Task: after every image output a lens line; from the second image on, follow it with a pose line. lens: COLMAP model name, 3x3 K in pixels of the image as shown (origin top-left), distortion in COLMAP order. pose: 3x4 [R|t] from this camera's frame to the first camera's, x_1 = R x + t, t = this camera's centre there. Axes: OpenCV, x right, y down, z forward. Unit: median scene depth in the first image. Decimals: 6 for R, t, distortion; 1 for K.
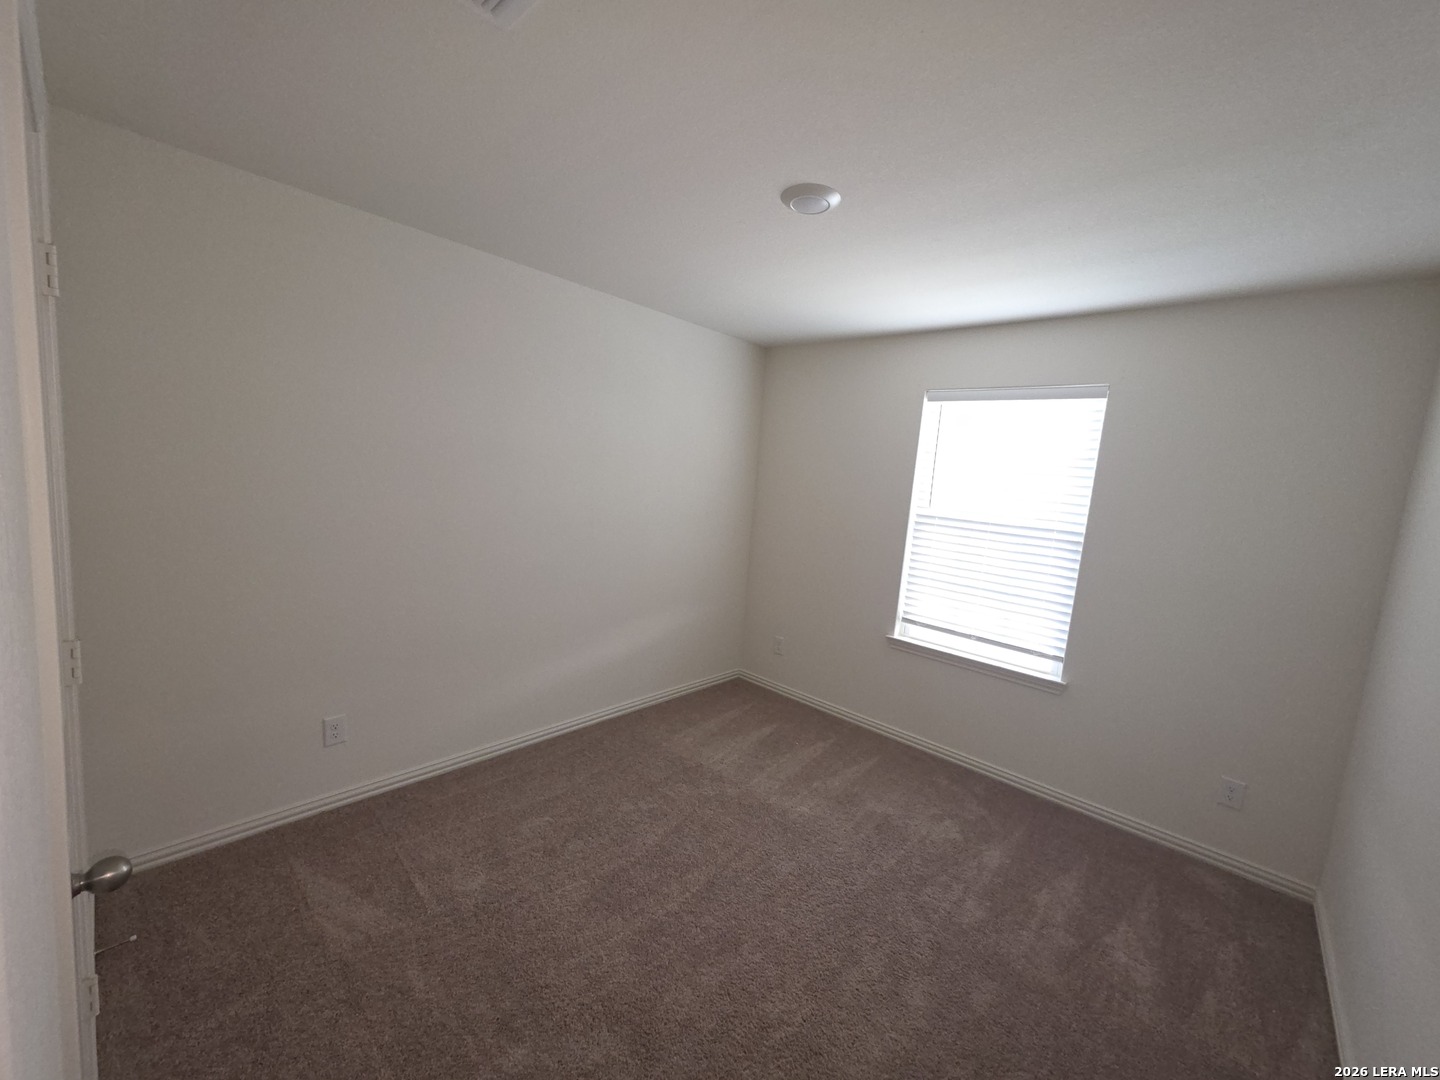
lens RADIAL K [[572.0, 0, 720.0], [0, 572.0, 540.0], [0, 0, 1]] dist [0.001346, 0.000043]
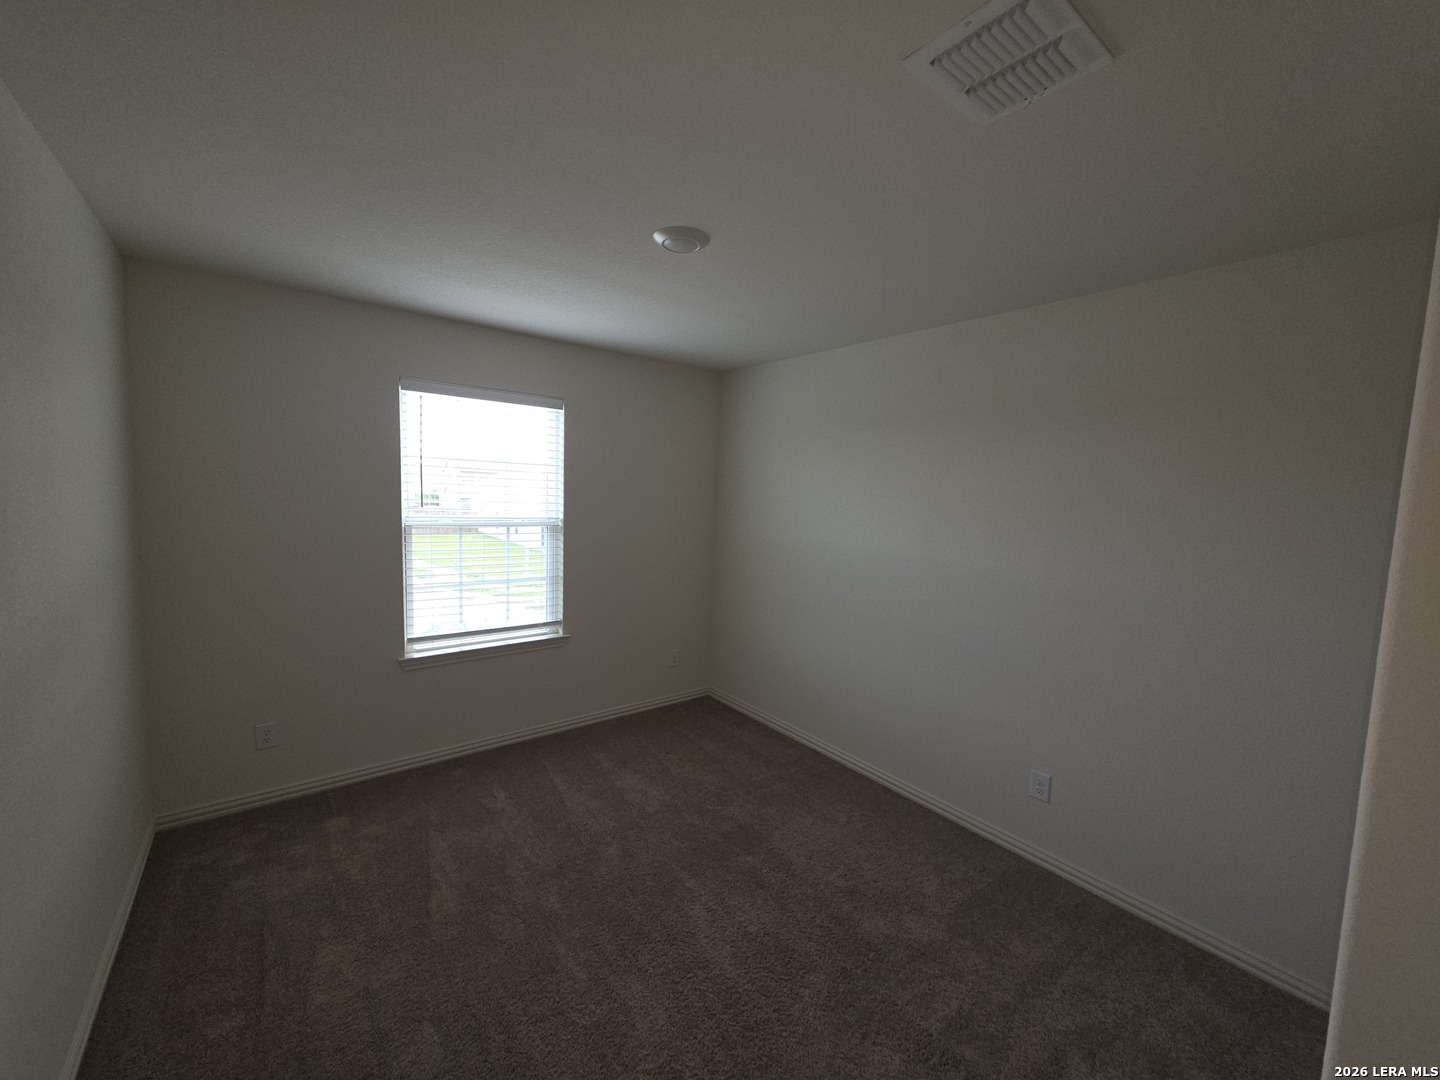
lens RADIAL K [[572.0, 0, 720.0], [0, 572.0, 540.0], [0, 0, 1]] dist [0.001346, 0.000043]
pose [[0.164856, -0.158972, 0.973422, -0.500874], [0.102649, 0.984331, 0.143369, -0.096758], [-0.980962, 0.076286, 0.178591, 0.403677]]
